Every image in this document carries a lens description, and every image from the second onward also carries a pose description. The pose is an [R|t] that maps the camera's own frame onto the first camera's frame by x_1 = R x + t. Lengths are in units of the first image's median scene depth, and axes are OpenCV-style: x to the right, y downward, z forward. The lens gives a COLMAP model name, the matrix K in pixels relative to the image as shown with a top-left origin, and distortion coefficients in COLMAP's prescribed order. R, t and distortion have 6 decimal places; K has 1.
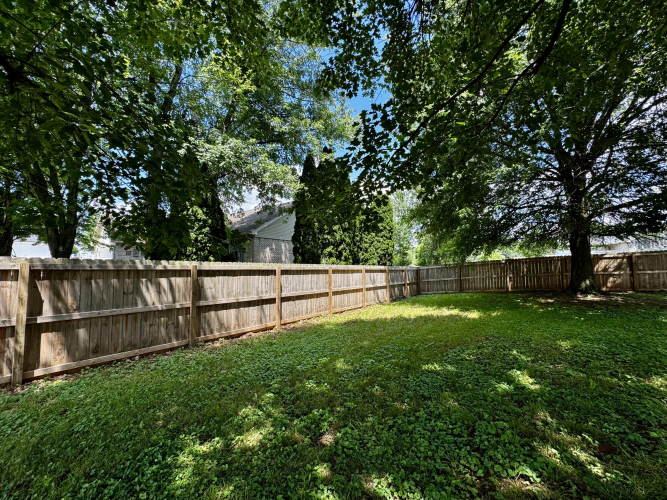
lens RADIAL K [[268.3, 0, 333.7], [0, 268.3, 249.6], [0, 0, 1]] dist [-0.001171, -0.000007]
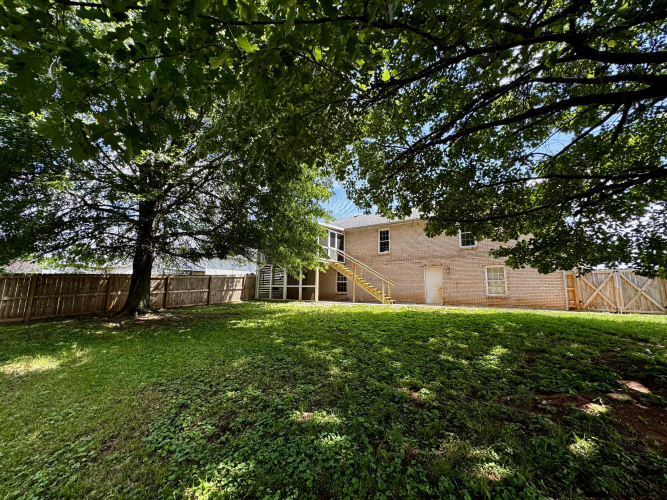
lens RADIAL K [[268.3, 0, 333.7], [0, 268.3, 249.7], [0, 0, 1]] dist [-0.001171, -0.000007]
pose [[0.001947, 0.151900, 0.988394, -0.062571], [-0.083316, 0.984984, -0.151211, 0.019925], [-0.996521, -0.082055, 0.014573, 0.268397]]
